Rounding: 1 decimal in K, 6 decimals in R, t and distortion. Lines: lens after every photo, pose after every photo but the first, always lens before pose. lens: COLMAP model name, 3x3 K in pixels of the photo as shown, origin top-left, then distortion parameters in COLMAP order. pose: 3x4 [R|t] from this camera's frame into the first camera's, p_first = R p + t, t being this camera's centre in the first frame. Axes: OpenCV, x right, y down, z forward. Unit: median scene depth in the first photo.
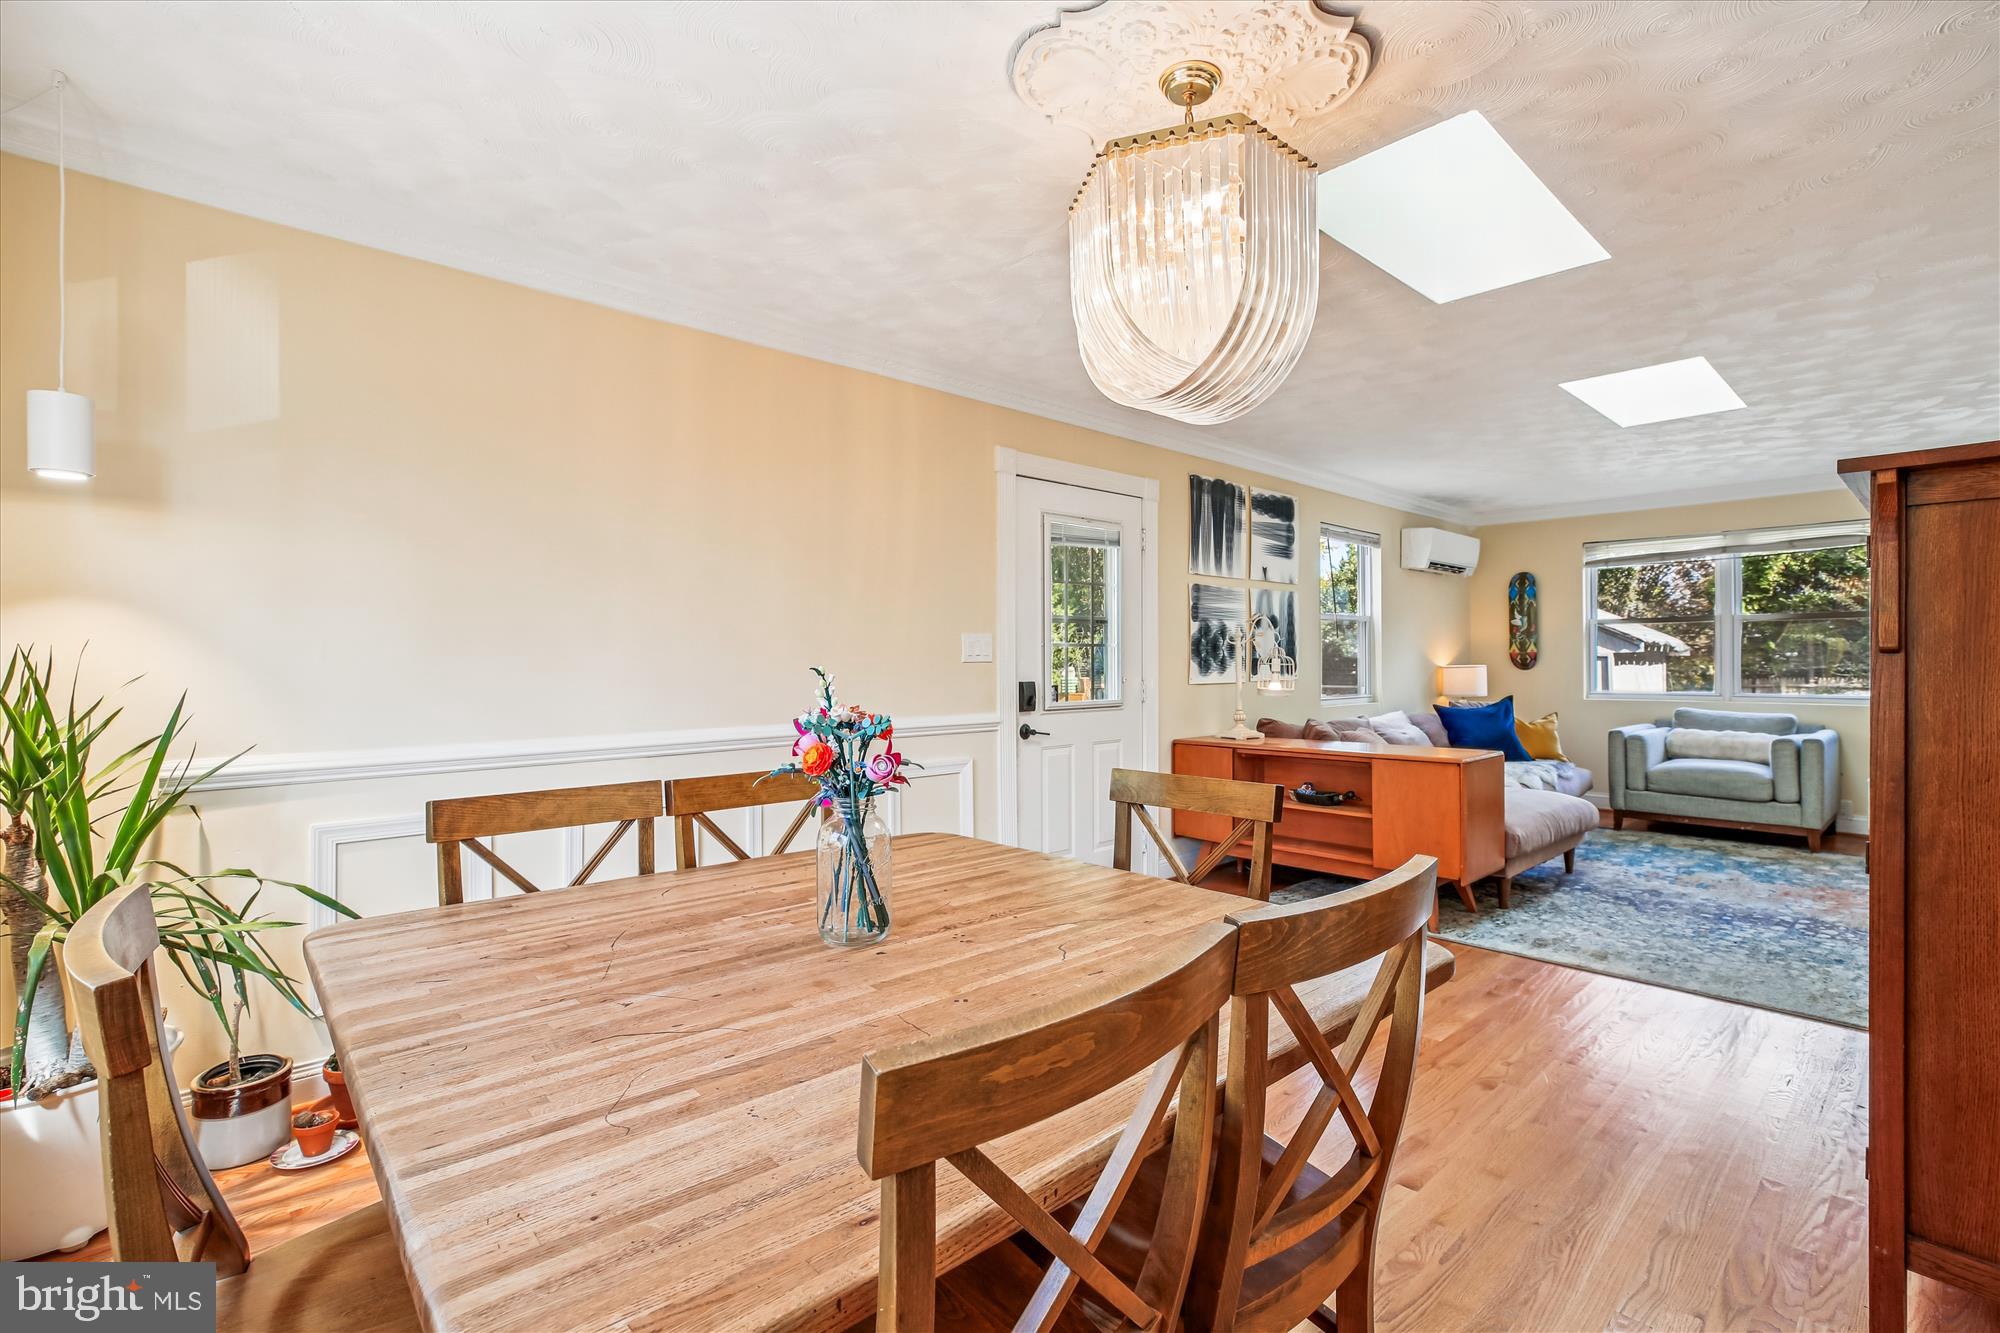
lens RADIAL K [[910.5, 0, 1010.6], [0, 910.5, 658.4], [0, 0, 1]] dist [-0.023837, 0.008373]
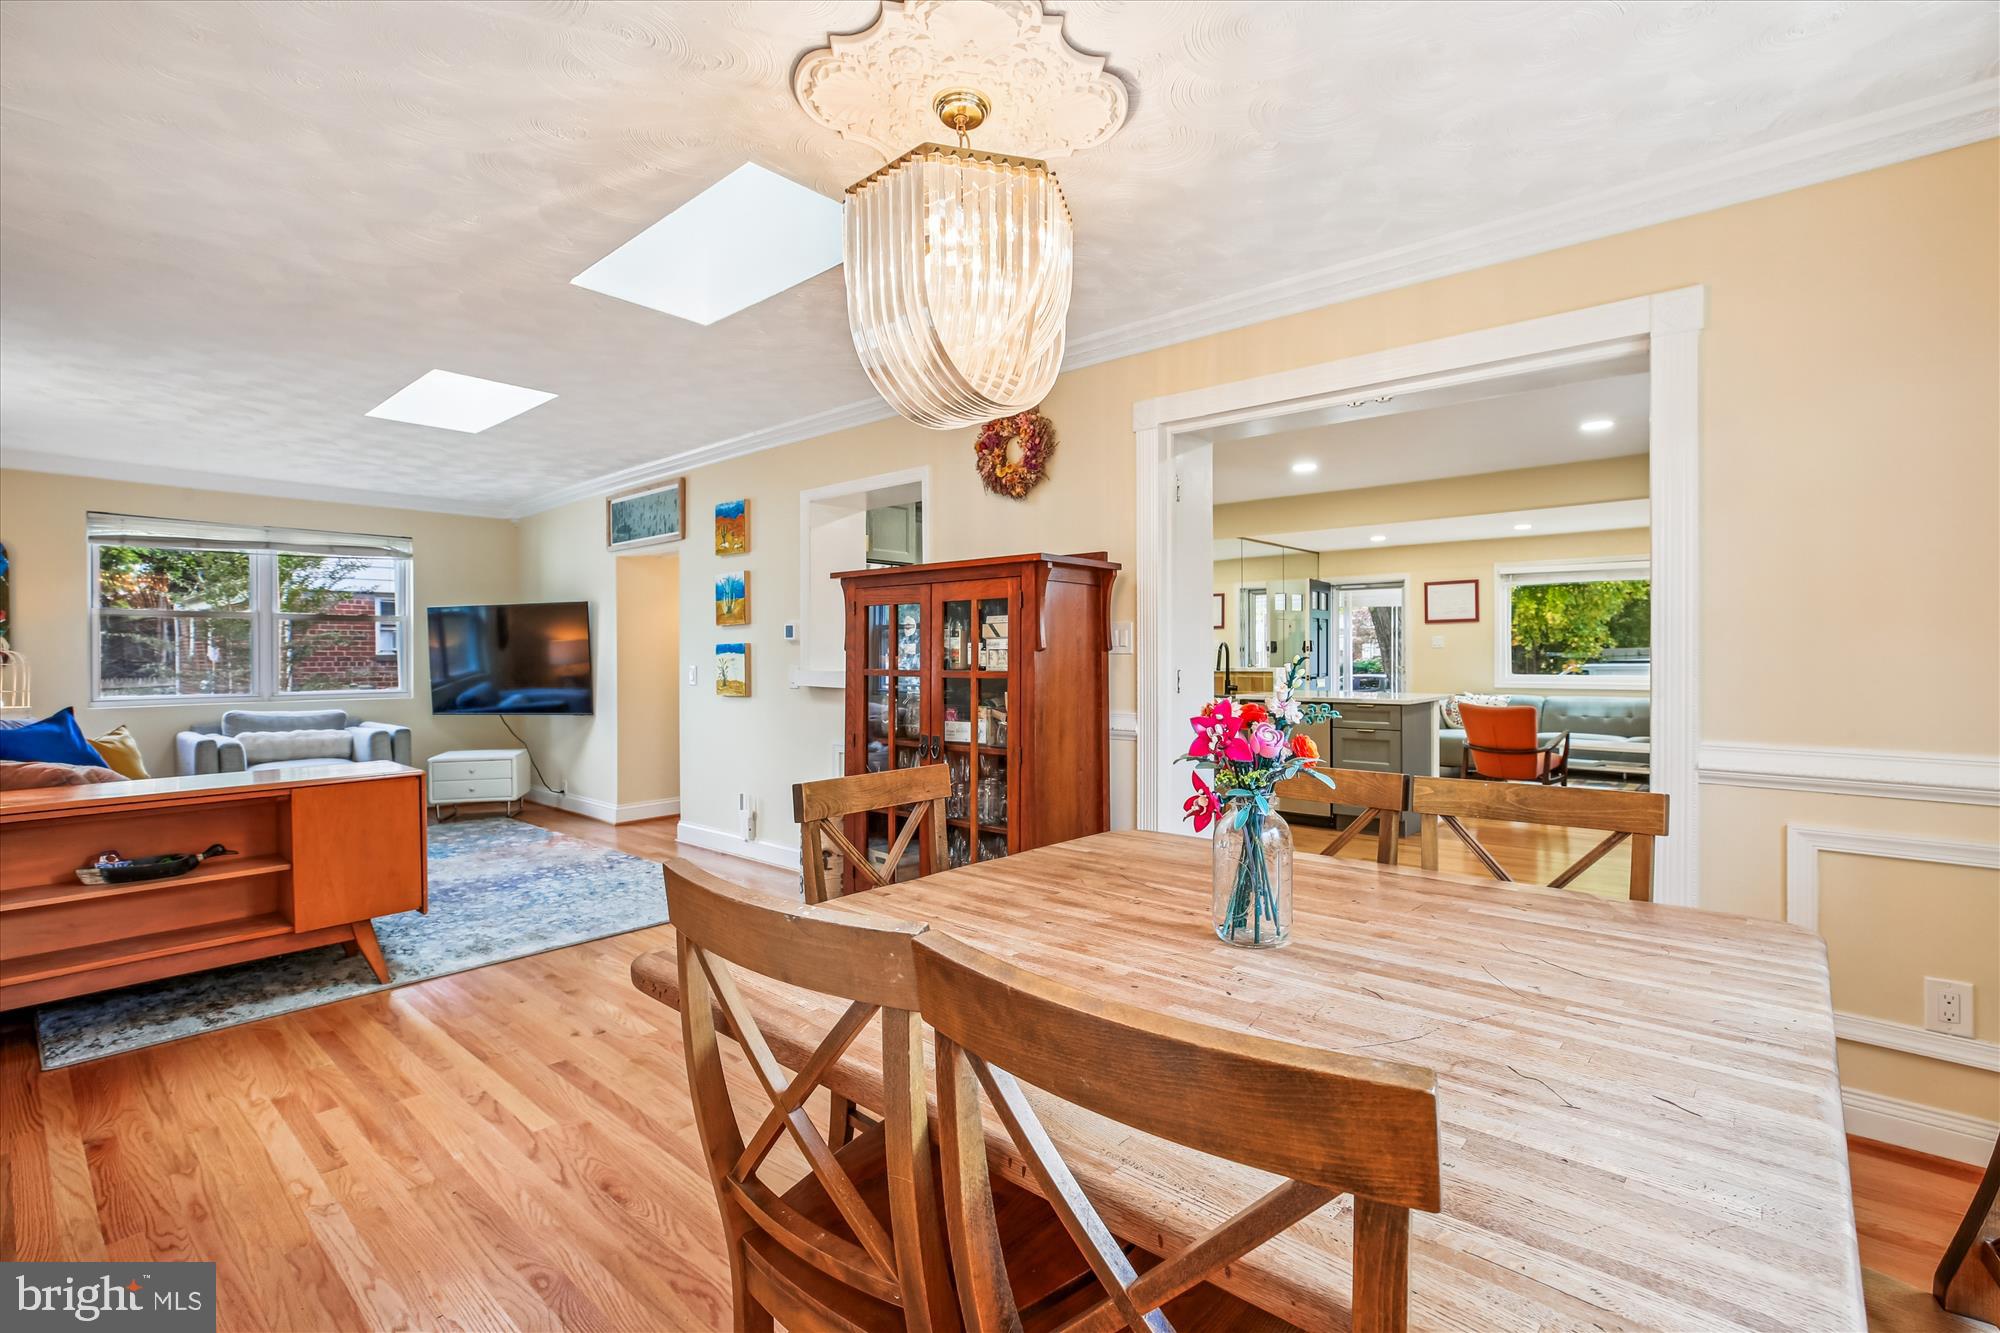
lens RADIAL K [[910.5, 0, 1001.2], [0, 910.5, 658.8], [0, 0, 1]] dist [-0.023837, 0.008373]
pose [[-0.113317, -0.000086, 0.993559, -0.991687], [0.002058, 0.999998, 0.000322, 0.010999], [-0.993557, 0.002081, -0.113316, 1.246887]]
